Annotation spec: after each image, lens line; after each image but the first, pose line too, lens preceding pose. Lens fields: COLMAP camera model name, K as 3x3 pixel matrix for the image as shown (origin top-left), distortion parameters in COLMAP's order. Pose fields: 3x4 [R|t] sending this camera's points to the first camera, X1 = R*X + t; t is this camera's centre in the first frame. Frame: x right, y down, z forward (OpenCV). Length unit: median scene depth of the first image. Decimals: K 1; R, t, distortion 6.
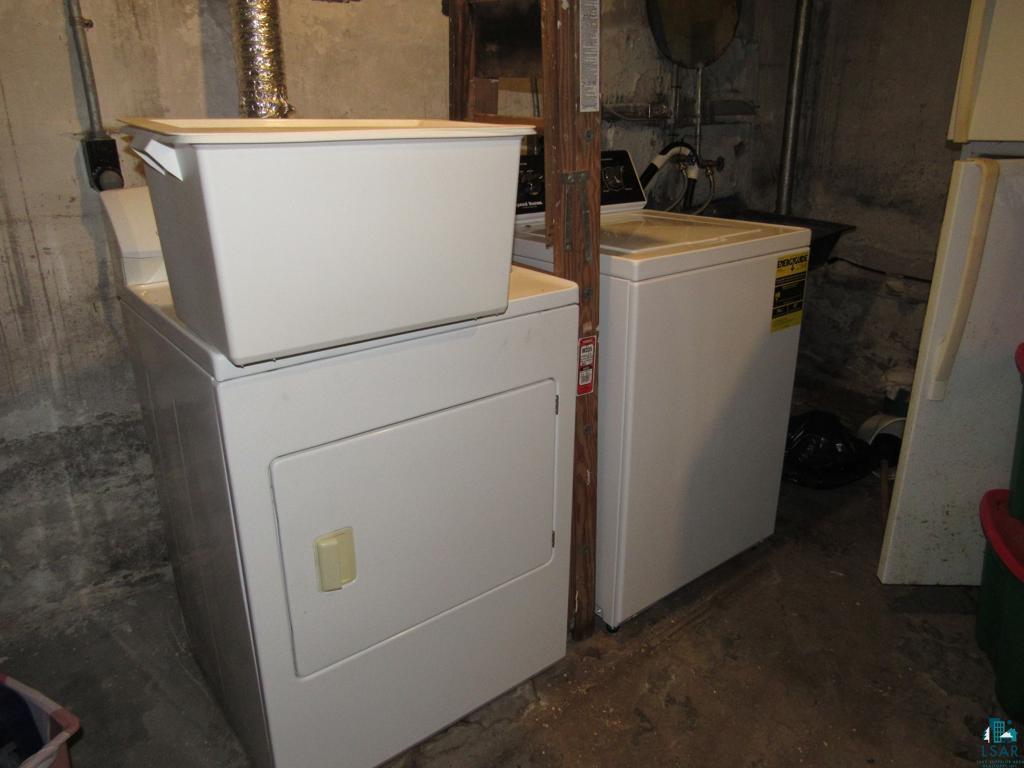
lens RADIAL K [[720.9, 0, 512.9], [0, 720.9, 384.0], [0, 0, 1]] dist [-0.029780, 0.011571]
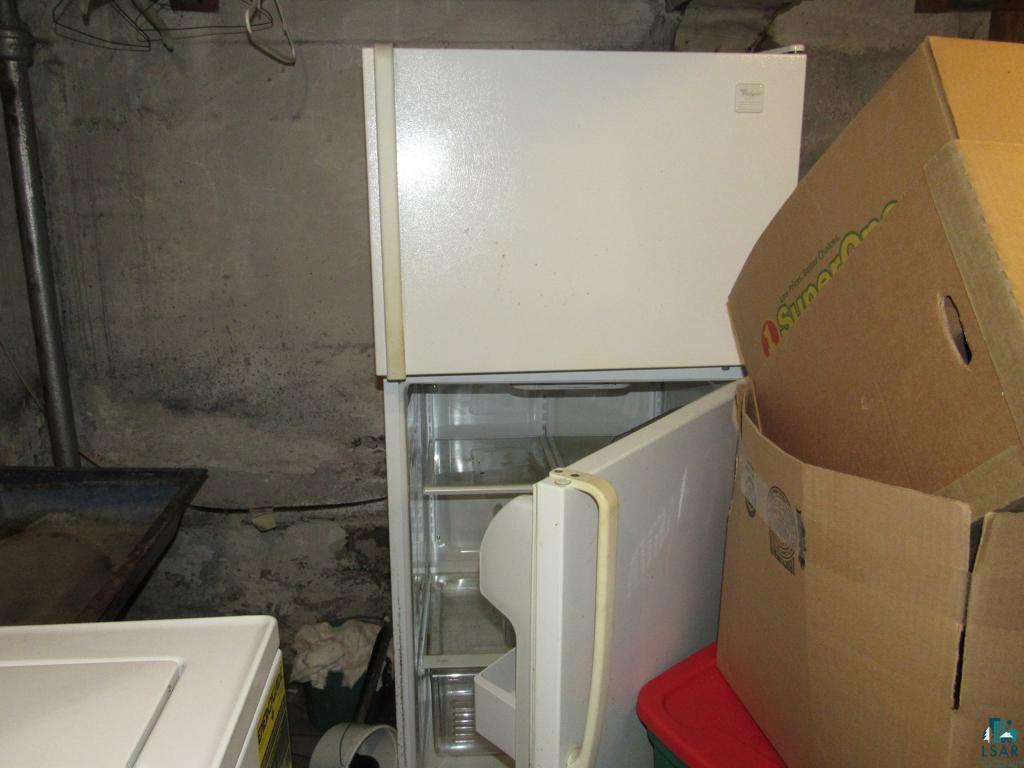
lens RADIAL K [[774.1, 0, 511.1], [0, 774.1, 383.7], [0, 0, 1]] dist [-0.011473, 0.003213]
pose [[0.549705, -0.175220, 0.816776, 0.062658], [0.294180, 0.955724, 0.007040, -0.190882], [-0.781846, 0.236409, 0.576912, 0.314367]]
